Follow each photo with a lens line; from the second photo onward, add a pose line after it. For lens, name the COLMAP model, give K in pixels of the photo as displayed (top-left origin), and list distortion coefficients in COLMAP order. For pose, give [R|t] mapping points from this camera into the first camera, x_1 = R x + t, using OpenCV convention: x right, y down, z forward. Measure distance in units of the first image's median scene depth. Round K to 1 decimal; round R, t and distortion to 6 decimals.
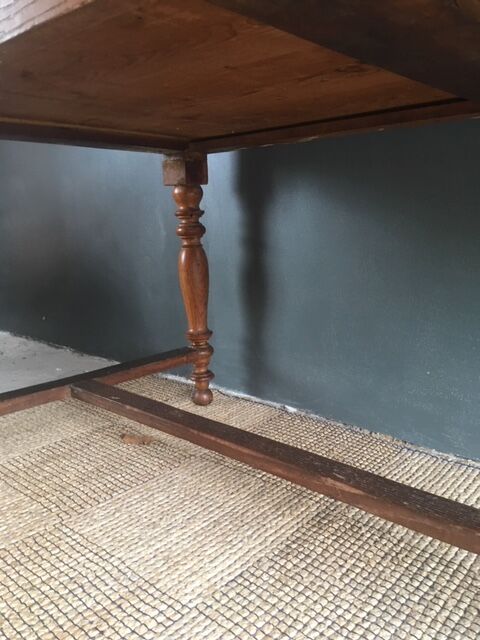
lens RADIAL K [[543.2, 0, 240.0], [0, 543.2, 320.0], [0, 0, 1]] dist [0.124737, -0.175146]
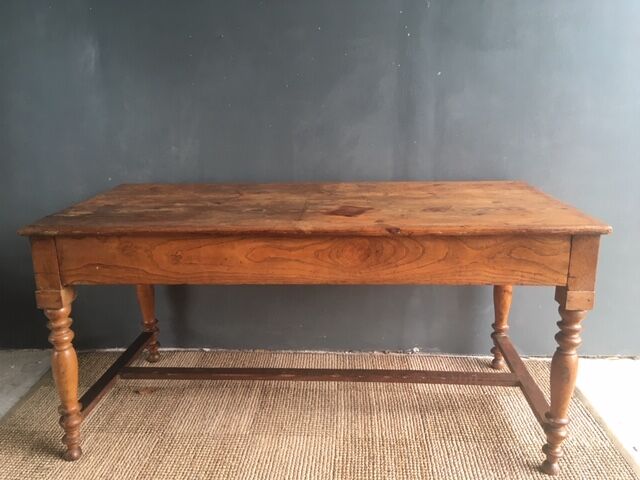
lens RADIAL K [[533.2, 0, 323.6], [0, 533.2, 240.5], [0, 0, 1]] dist [0.091801, -0.001747]
pose [[0.777607, -0.154706, 0.609421, -0.682632], [0.117912, 0.987941, 0.100343, -0.356142], [-0.617596, -0.006170, 0.786471, -0.723836]]
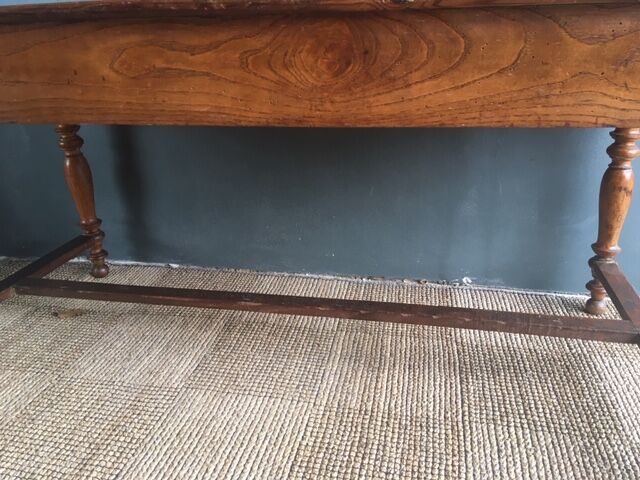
lens RADIAL K [[538.0, 0, 320.0], [0, 538.0, 240.0], [0, 0, 1]] dist [0.112764, -0.156096]
pose [[0.860032, -0.187372, 0.474591, -0.234686], [0.106022, 0.975456, 0.192988, -0.129157], [-0.499103, -0.115659, 0.858789, -0.364854]]
